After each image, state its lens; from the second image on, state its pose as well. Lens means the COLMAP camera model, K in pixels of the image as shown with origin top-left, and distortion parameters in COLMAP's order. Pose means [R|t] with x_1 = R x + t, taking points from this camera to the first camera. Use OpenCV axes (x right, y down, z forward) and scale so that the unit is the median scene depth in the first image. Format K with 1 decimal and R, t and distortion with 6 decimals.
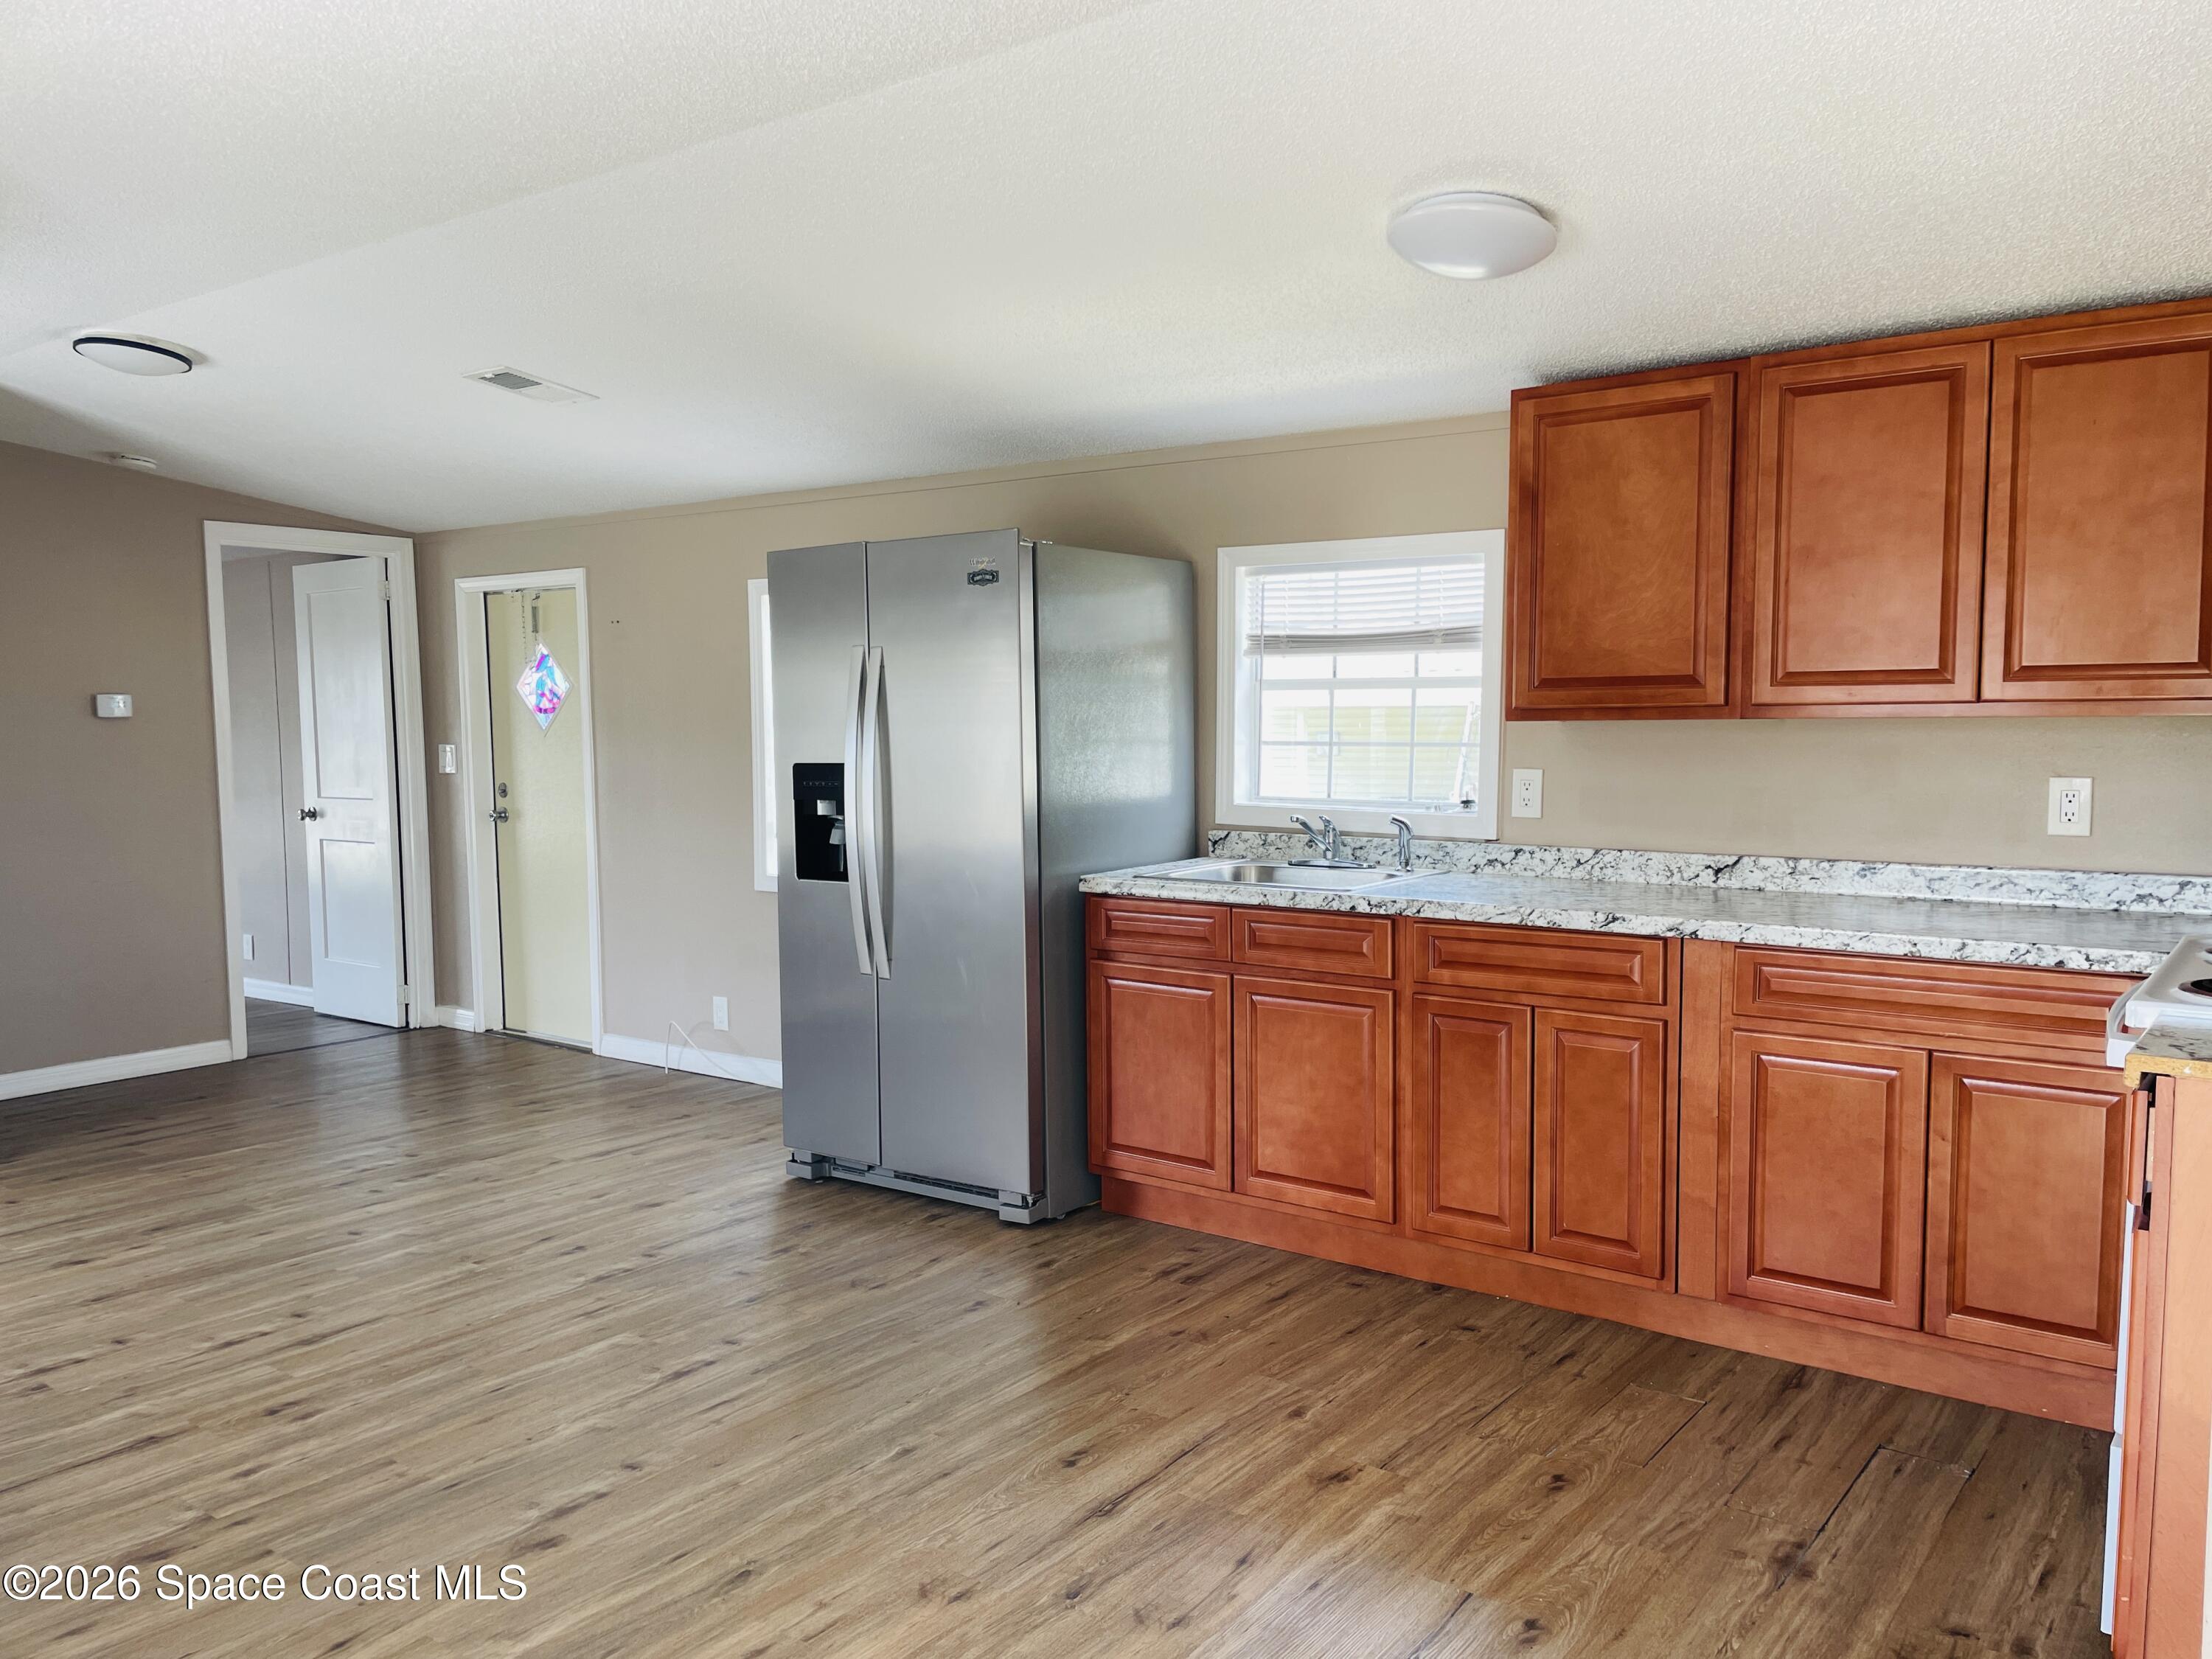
lens RADIAL K [[1669.3, 0, 1115.5], [0, 1669.3, 840.4], [0, 0, 1]] dist [0.091287, -0.115285]
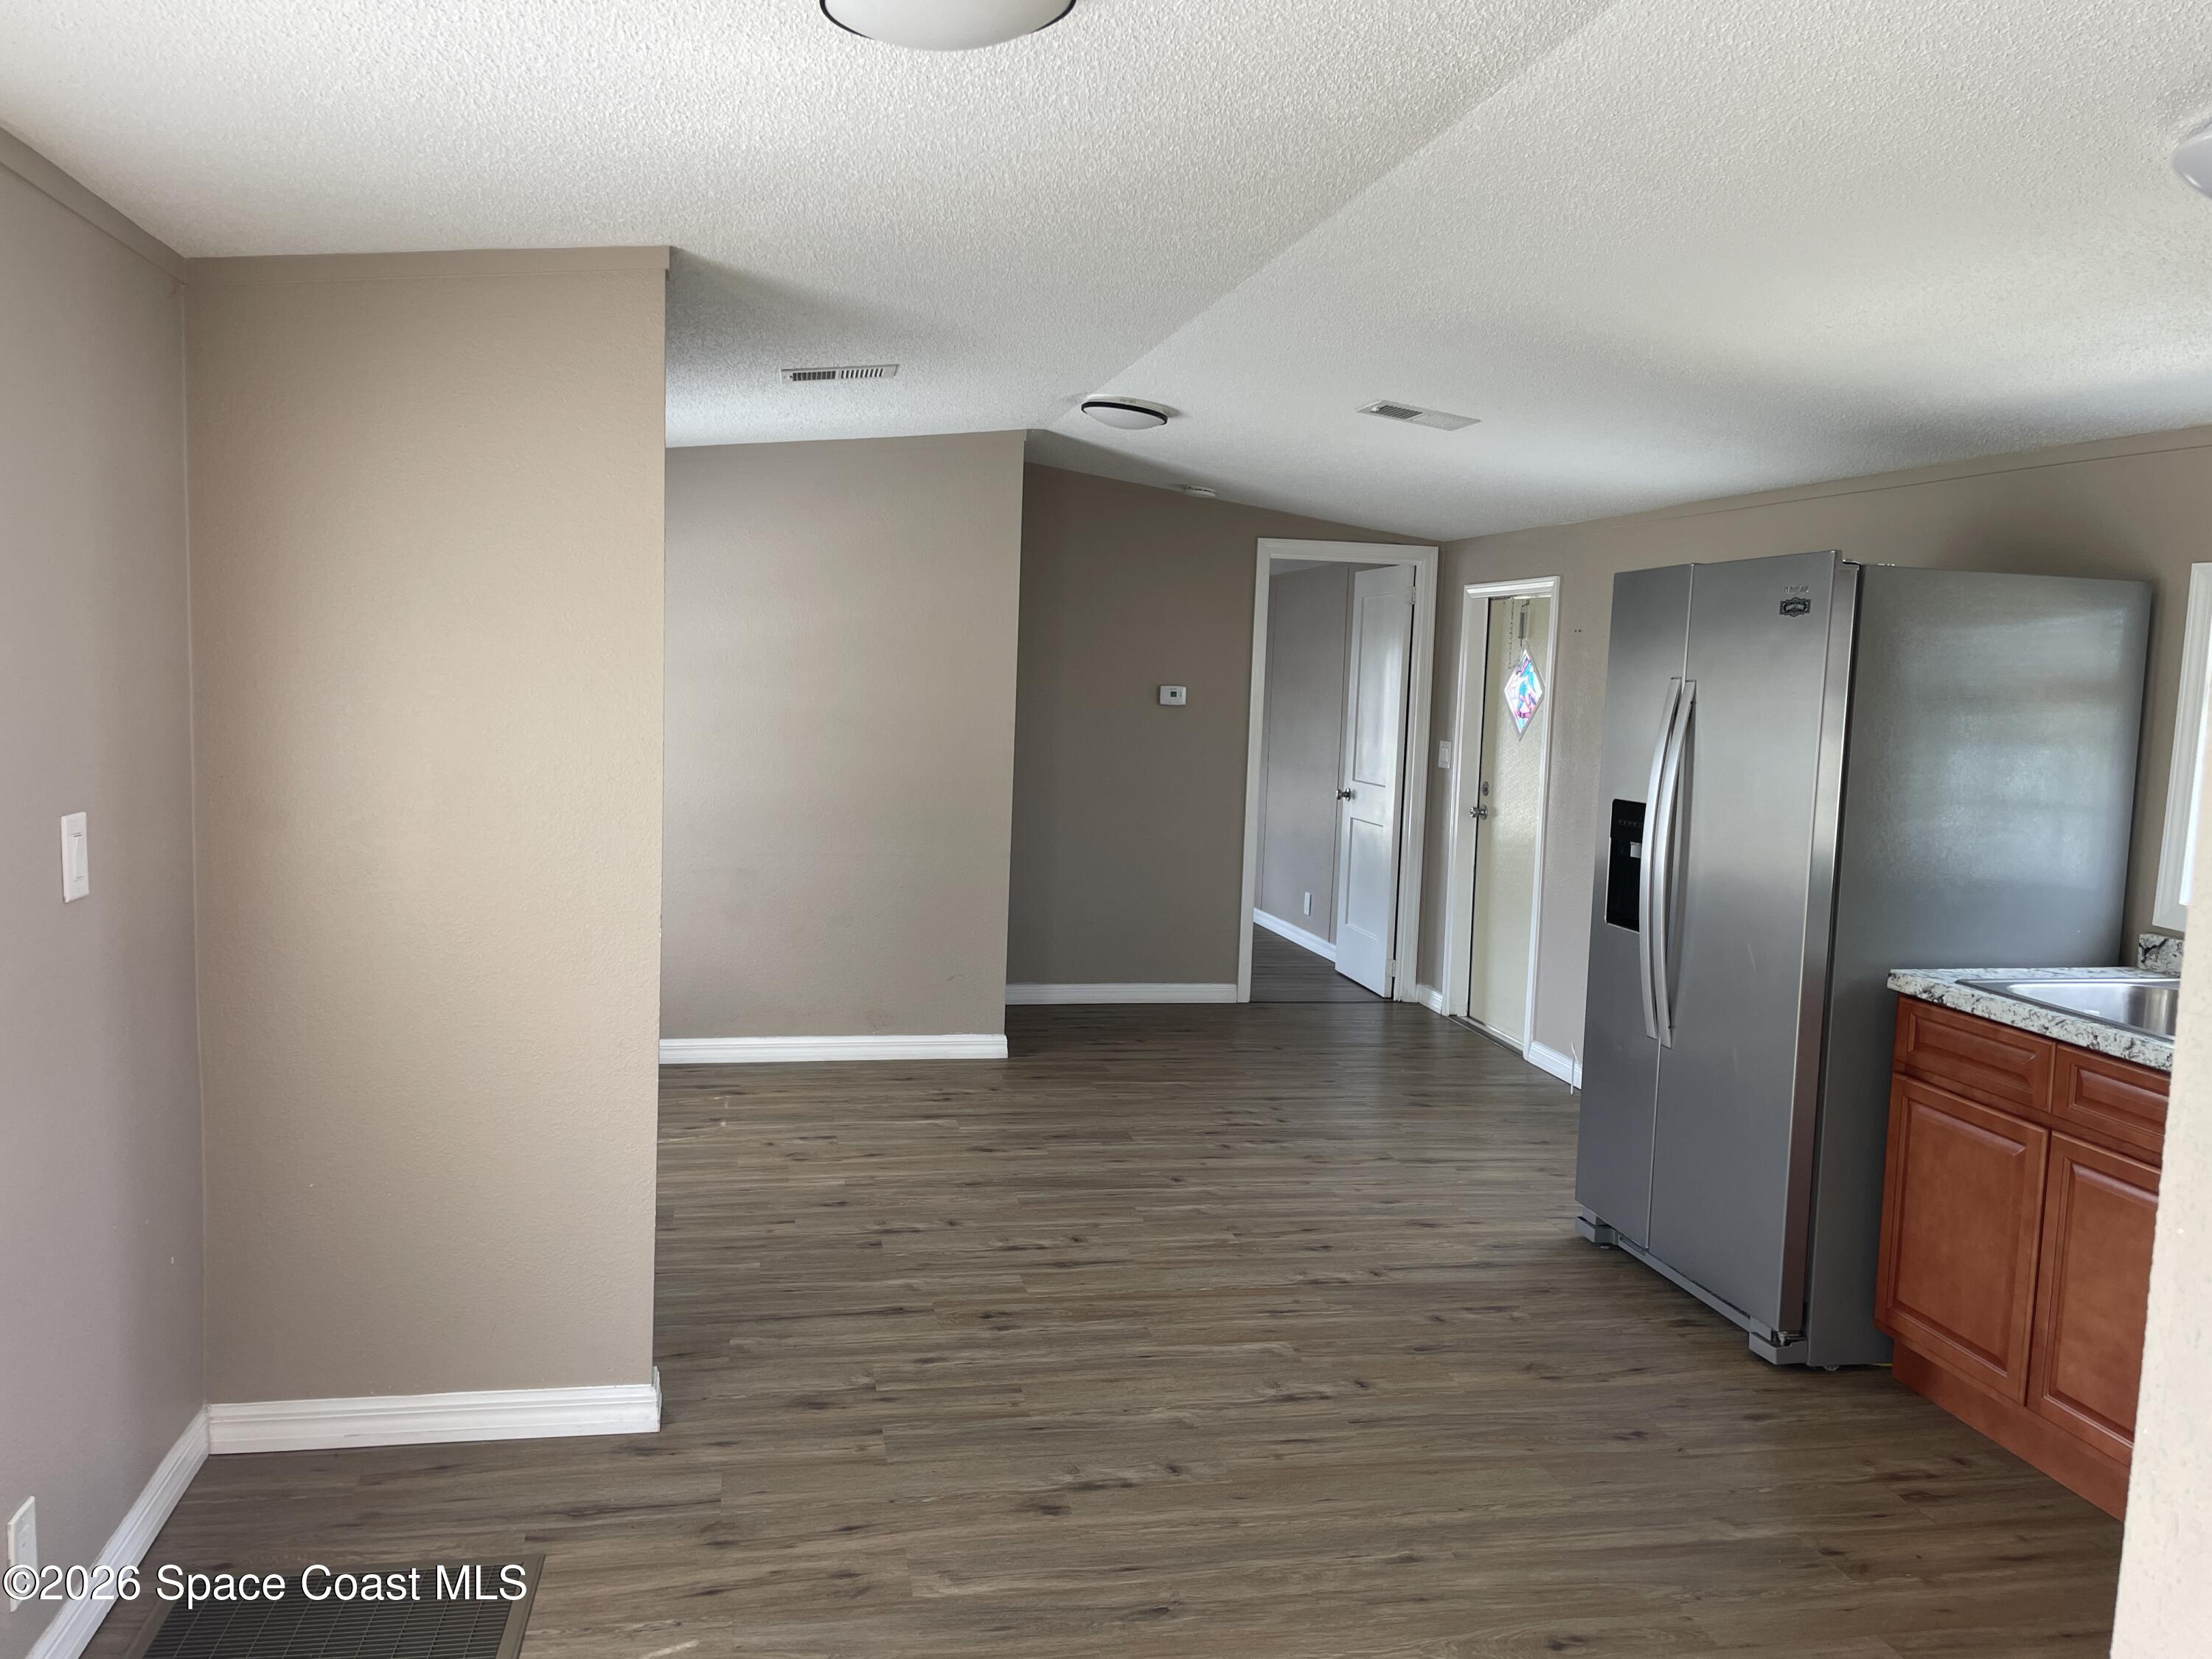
lens RADIAL K [[1669.3, 0, 1102.5], [0, 1669.3, 821.3], [0, 0, 1]] dist [0.091287, -0.115285]
pose [[0.747037, 0.097323, -0.657620, 0.247185], [-0.093737, 0.994763, 0.040736, -0.052368], [0.658140, 0.031212, 0.752248, 0.123082]]
